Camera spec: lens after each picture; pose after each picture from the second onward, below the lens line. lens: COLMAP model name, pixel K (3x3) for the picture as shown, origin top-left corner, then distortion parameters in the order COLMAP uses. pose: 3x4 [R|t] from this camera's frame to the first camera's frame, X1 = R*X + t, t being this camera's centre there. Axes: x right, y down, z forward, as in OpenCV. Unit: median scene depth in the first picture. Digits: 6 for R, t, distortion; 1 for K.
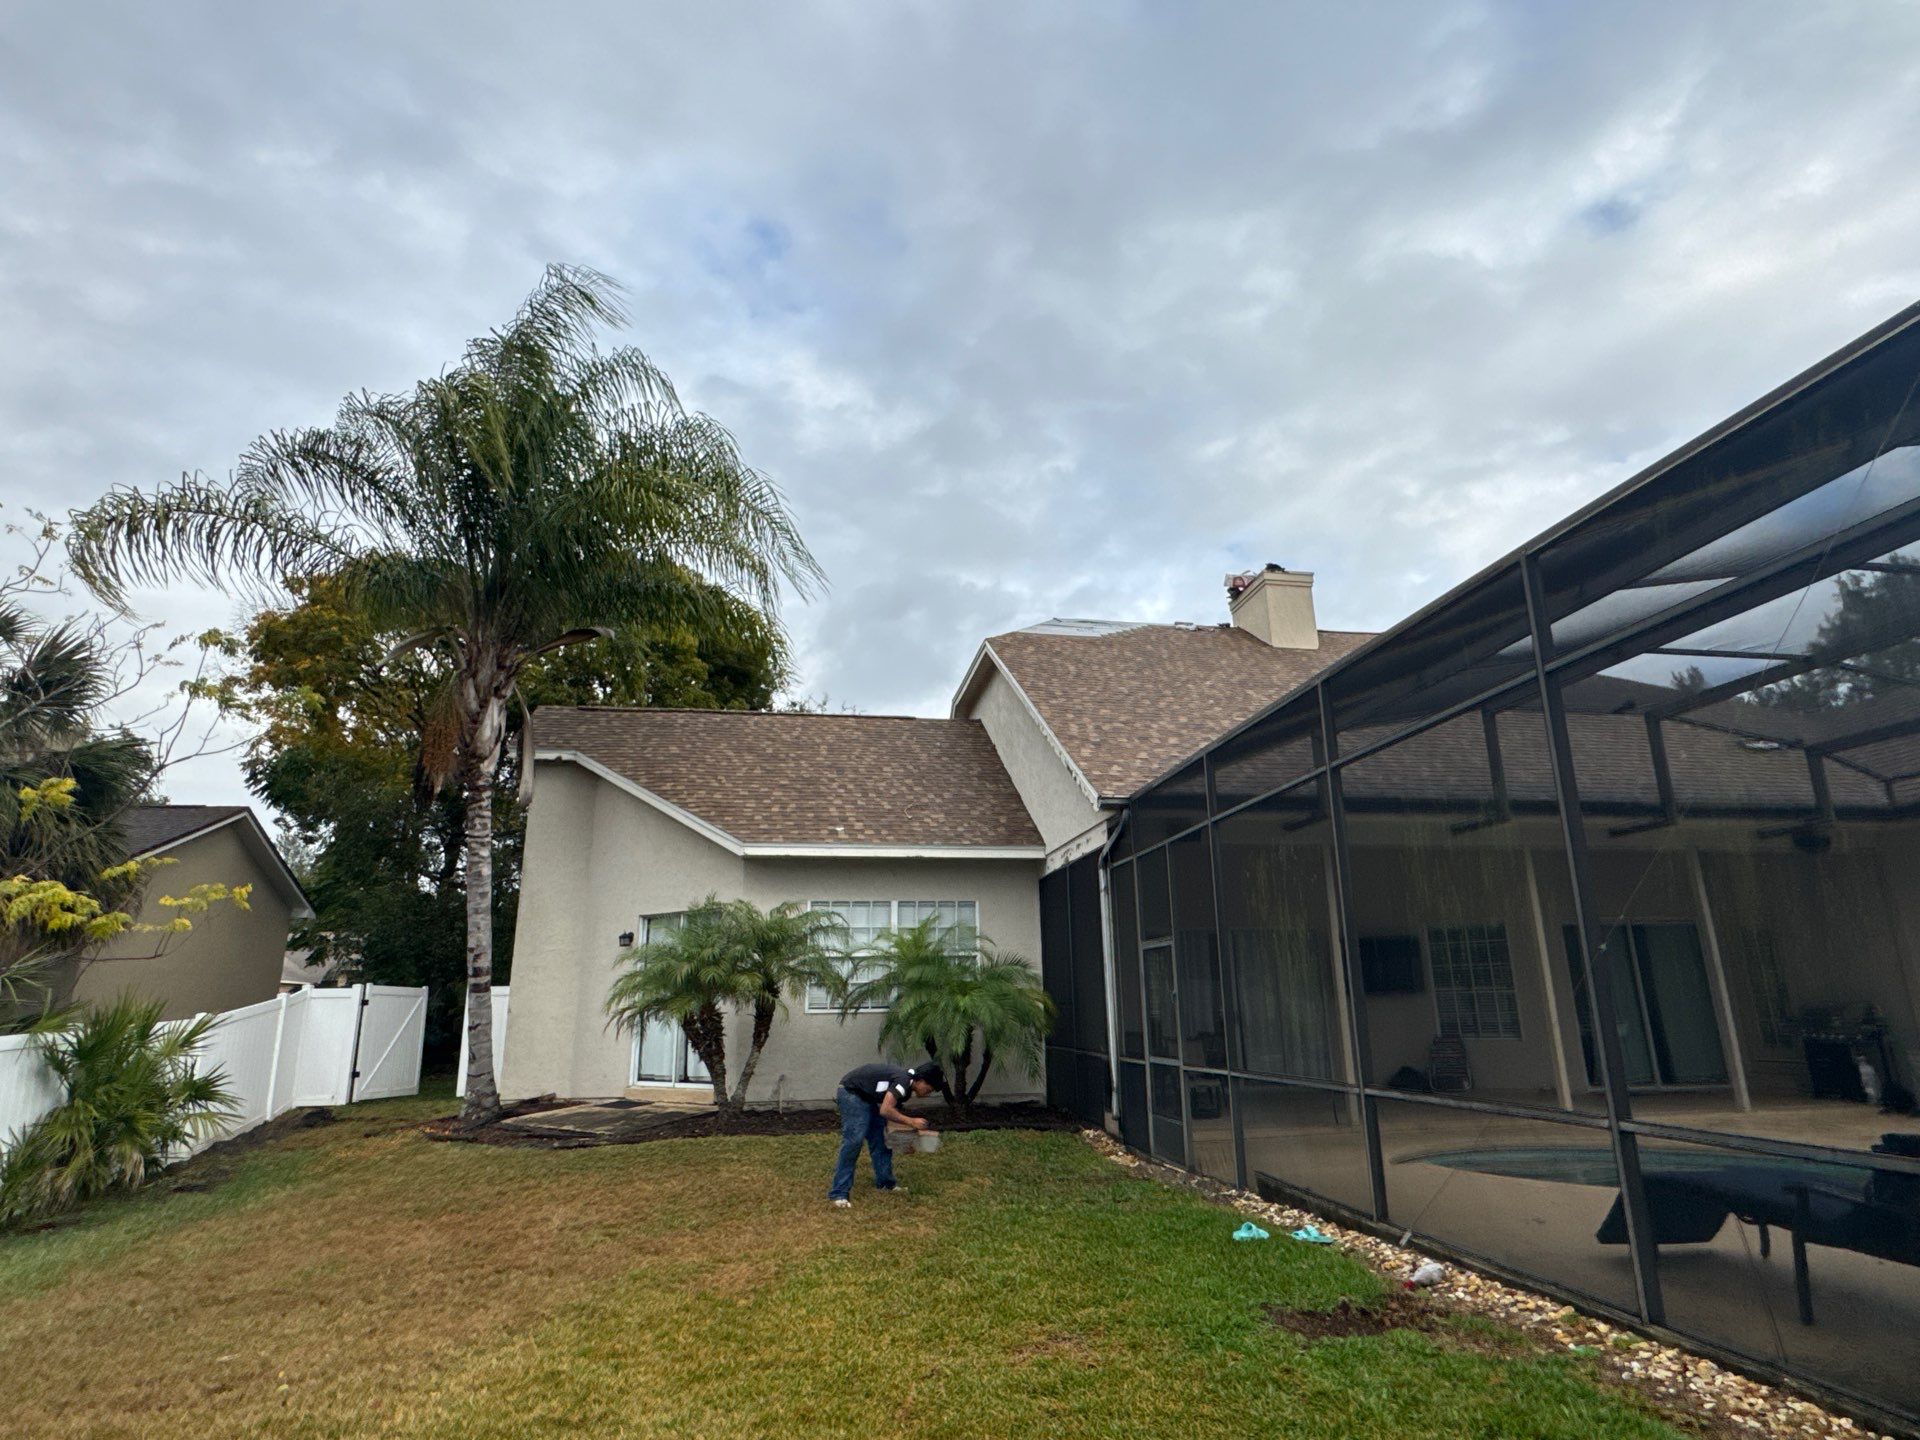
lens RADIAL K [[1332.3, 0, 961.5], [0, 1332.3, 661.6], [0, 0, 1]] dist [0.005325, -0.001327]
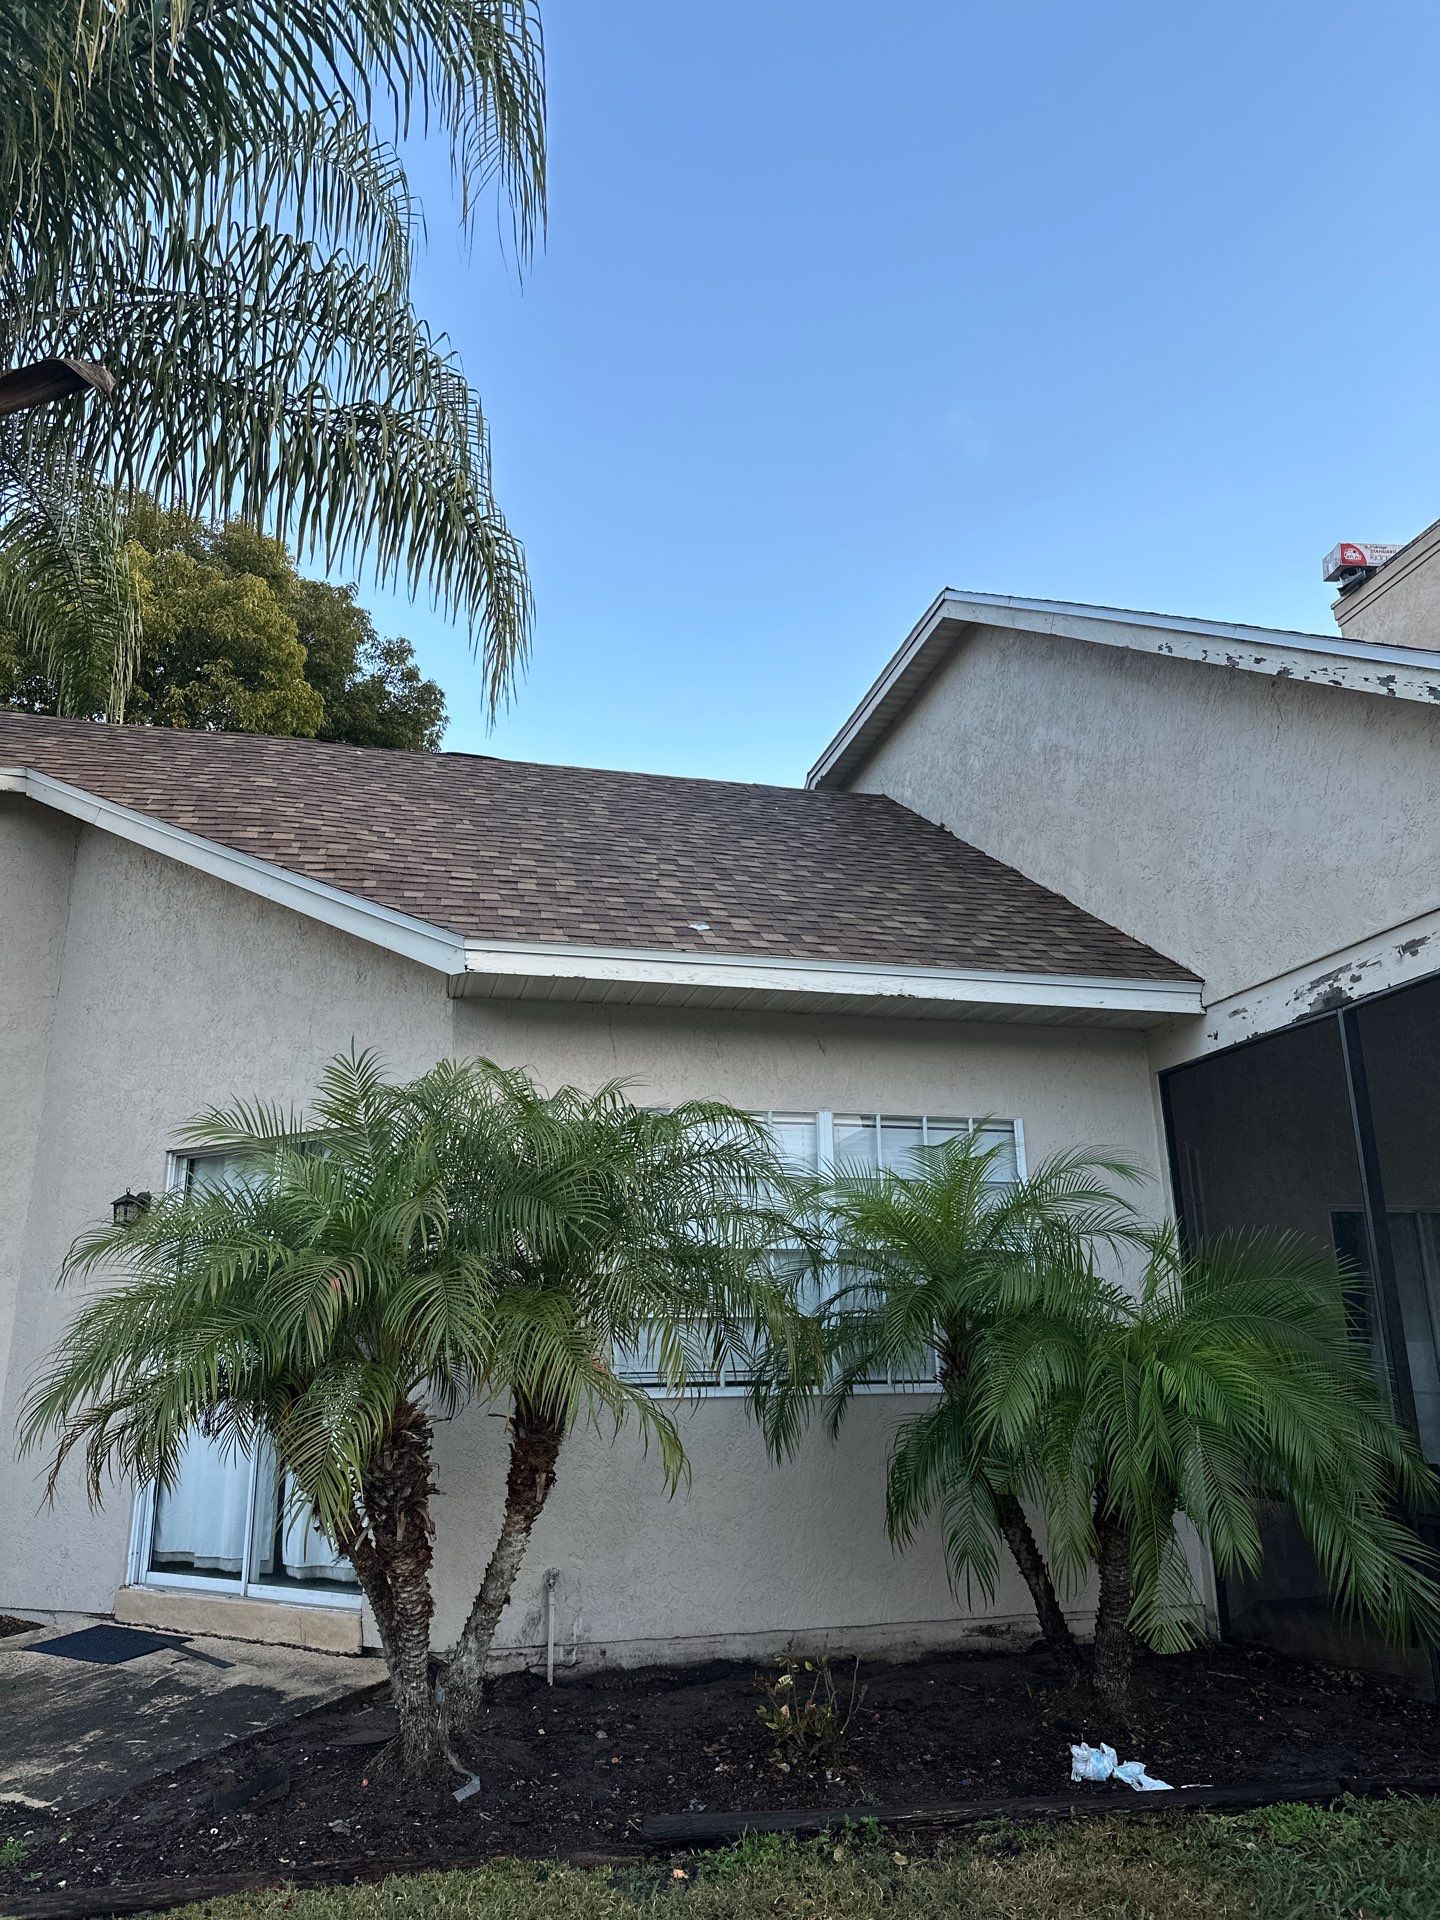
lens RADIAL K [[1332.3, 0, 663.6], [0, 1332.3, 963.4], [0, 0, 1]] dist [0.005325, -0.001327]
pose [[0.993606, 0.027575, 0.109482, -0.149334], [-0.025373, 0.999448, -0.021452, 0.149077], [-0.110013, 0.018537, 0.993757, 0.627672]]
